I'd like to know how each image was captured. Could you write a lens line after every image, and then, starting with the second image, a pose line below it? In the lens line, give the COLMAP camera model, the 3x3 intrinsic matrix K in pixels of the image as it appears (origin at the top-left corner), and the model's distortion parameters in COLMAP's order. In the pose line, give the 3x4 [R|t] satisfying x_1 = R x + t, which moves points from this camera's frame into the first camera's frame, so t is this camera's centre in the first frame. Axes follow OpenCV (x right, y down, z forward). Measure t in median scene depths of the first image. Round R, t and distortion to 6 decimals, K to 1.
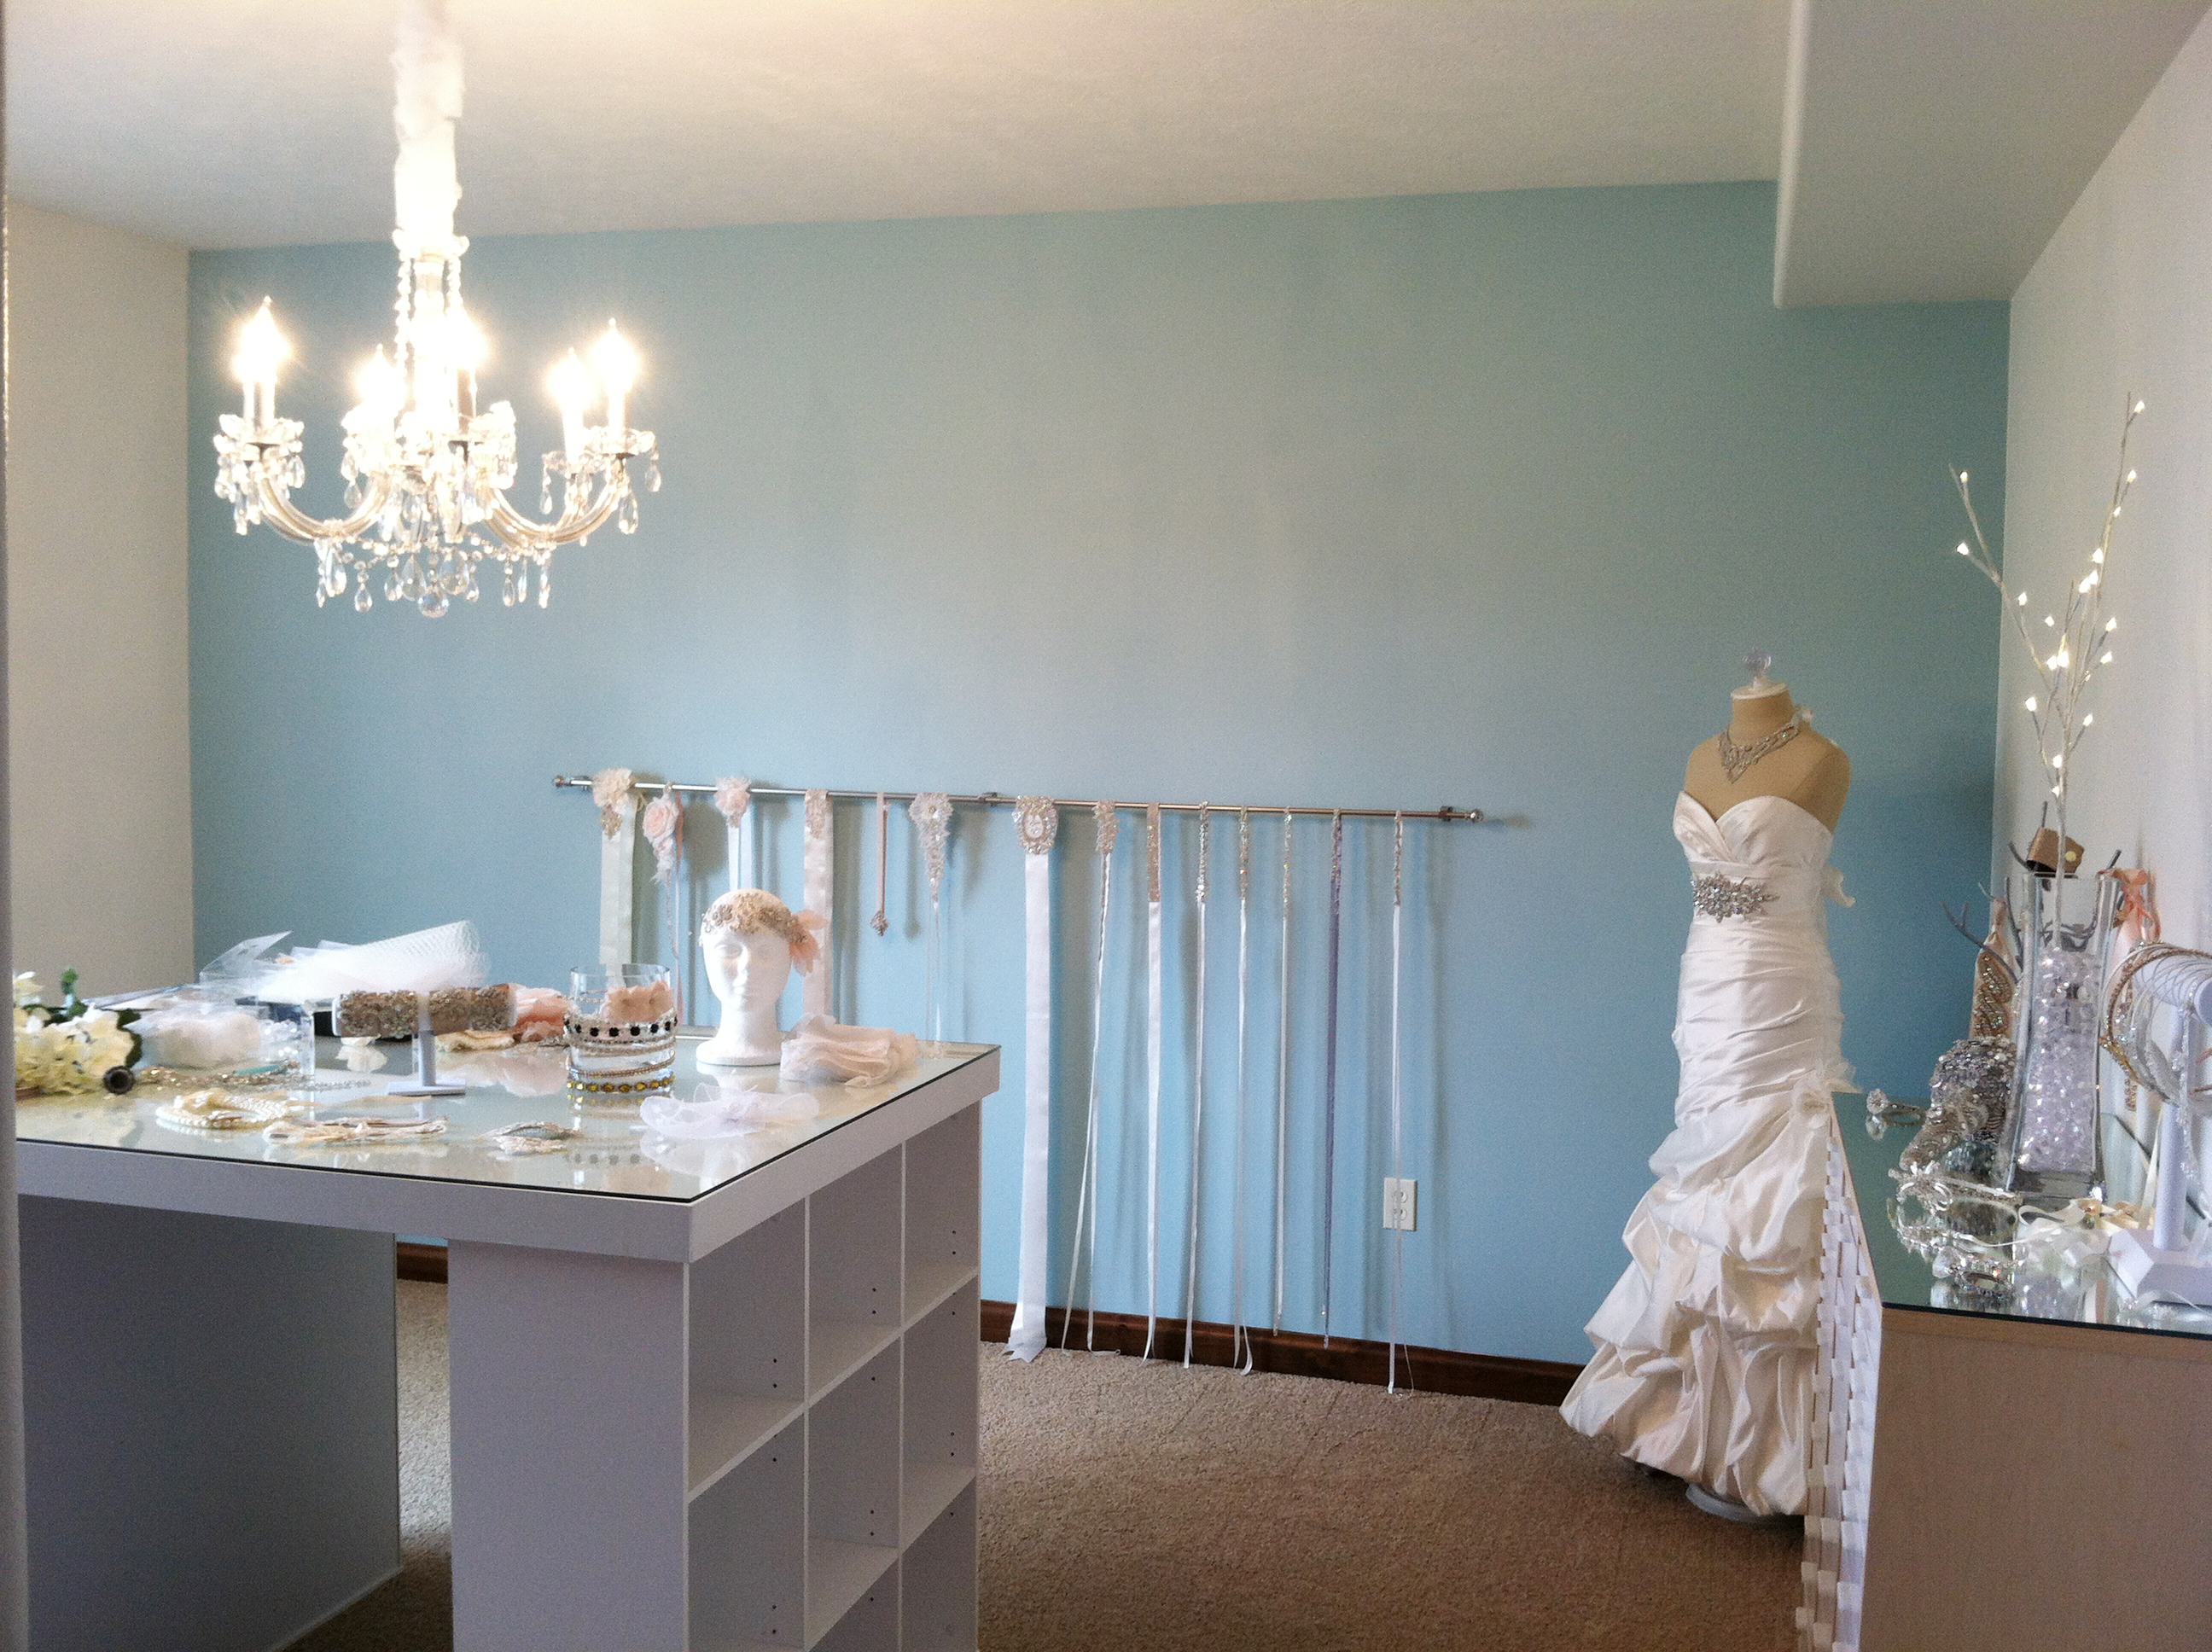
lens RADIAL K [[2062.8, 0, 1101.1], [0, 2062.8, 833.0], [0, 0, 1]] dist [0.144214, -0.470040]
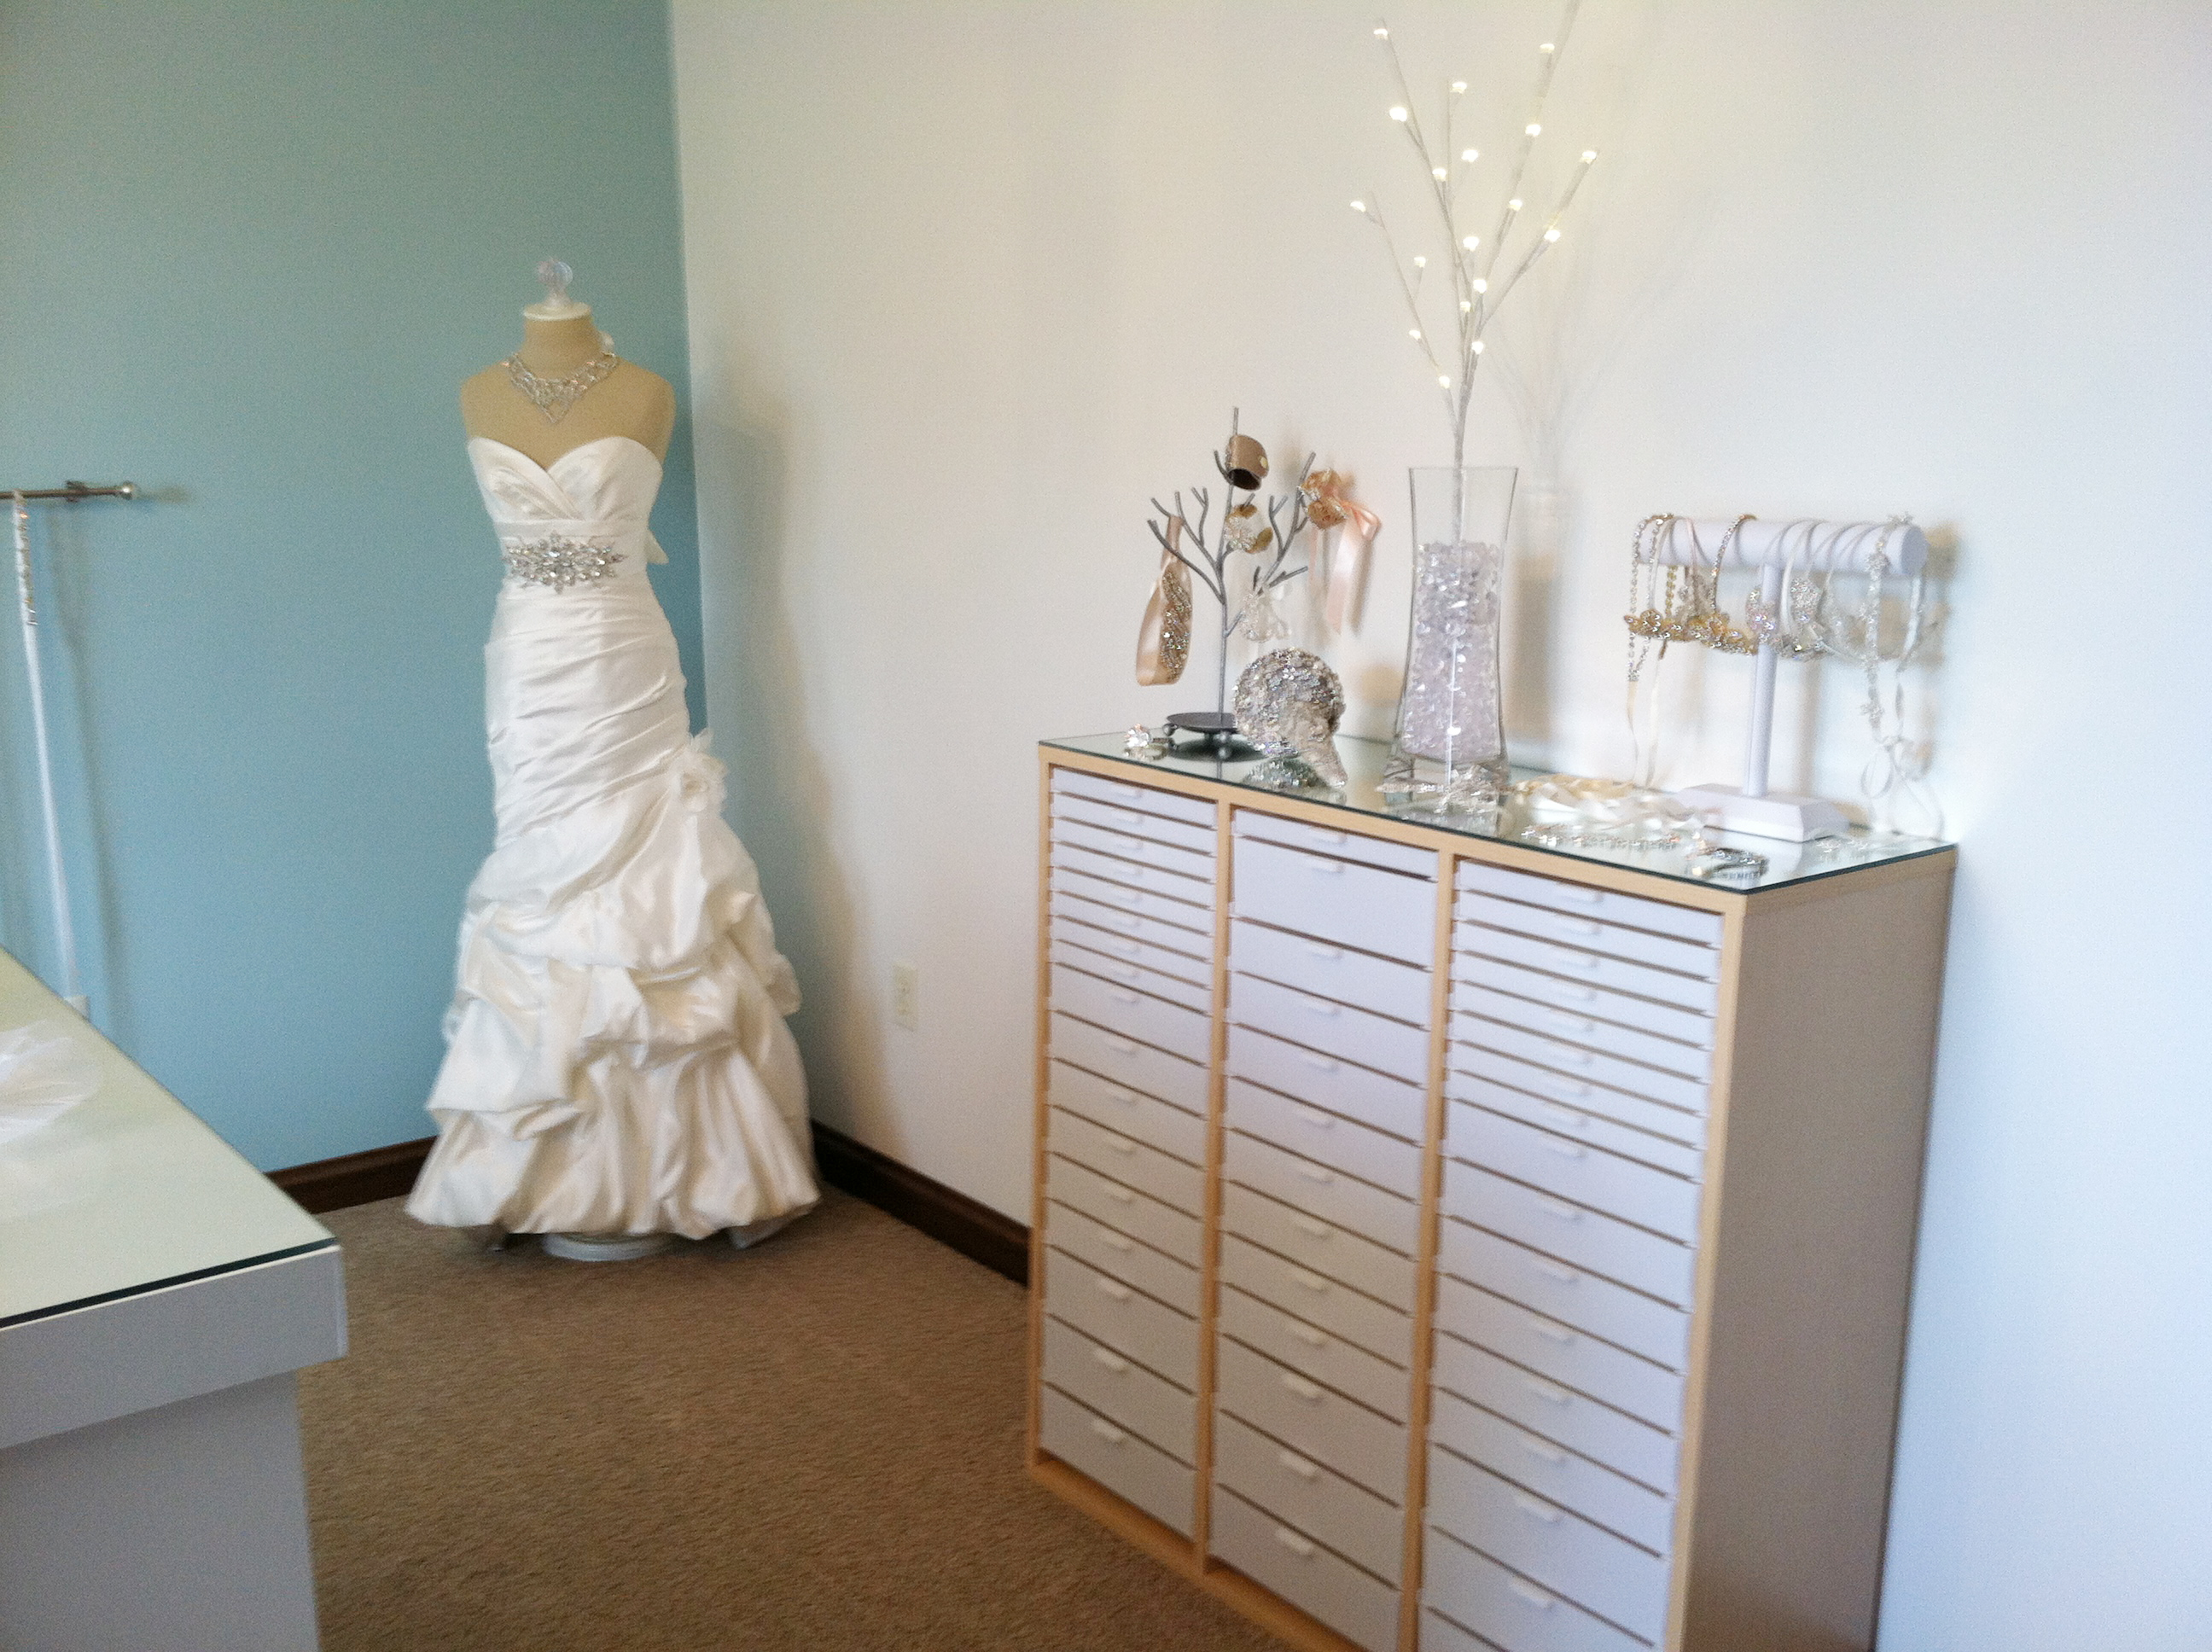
lens RADIAL K [[2062.8, 0, 1101.1], [0, 2062.8, 833.0], [0, 0, 1]] dist [0.144214, -0.470040]
pose [[0.548582, -0.182609, 0.815912, -0.286911], [0.063843, 0.982157, 0.176892, 0.003368], [-0.833656, -0.044949, 0.550452, 0.348433]]
